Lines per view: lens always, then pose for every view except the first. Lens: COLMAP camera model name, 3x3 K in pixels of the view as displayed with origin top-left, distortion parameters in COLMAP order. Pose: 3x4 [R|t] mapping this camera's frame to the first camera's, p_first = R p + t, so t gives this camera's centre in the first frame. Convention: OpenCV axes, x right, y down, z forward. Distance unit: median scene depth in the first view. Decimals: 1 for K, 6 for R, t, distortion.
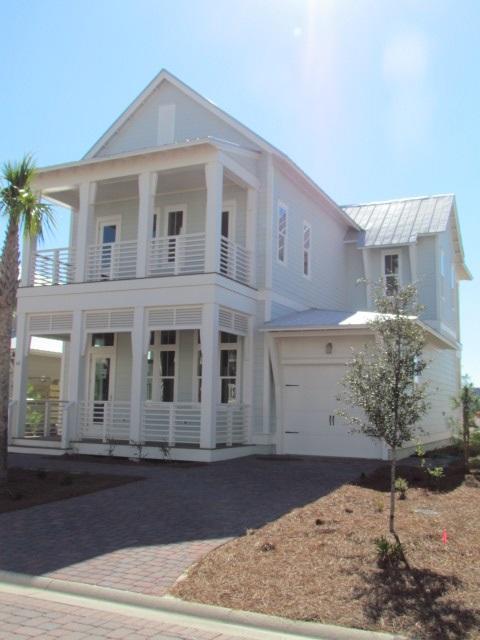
lens RADIAL K [[654.5, 0, 240.0], [0, 654.5, 320.0], [0, 0, 1]] dist [-0.044595, -0.006056]
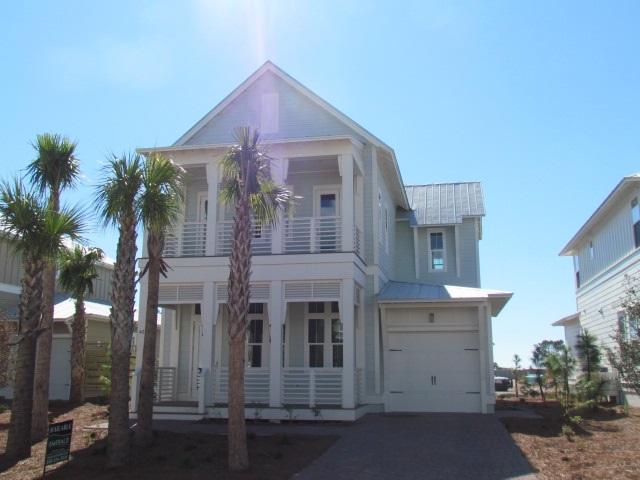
lens RADIAL K [[654.5, 0, 320.0], [0, 654.5, 240.0], [0, 0, 1]] dist [-0.044595, -0.006056]
pose [[0.972311, 0.026922, 0.232136, -0.328612], [-0.012973, 0.998028, -0.061409, -0.020614], [-0.233332, 0.056697, 0.970743, -0.084219]]
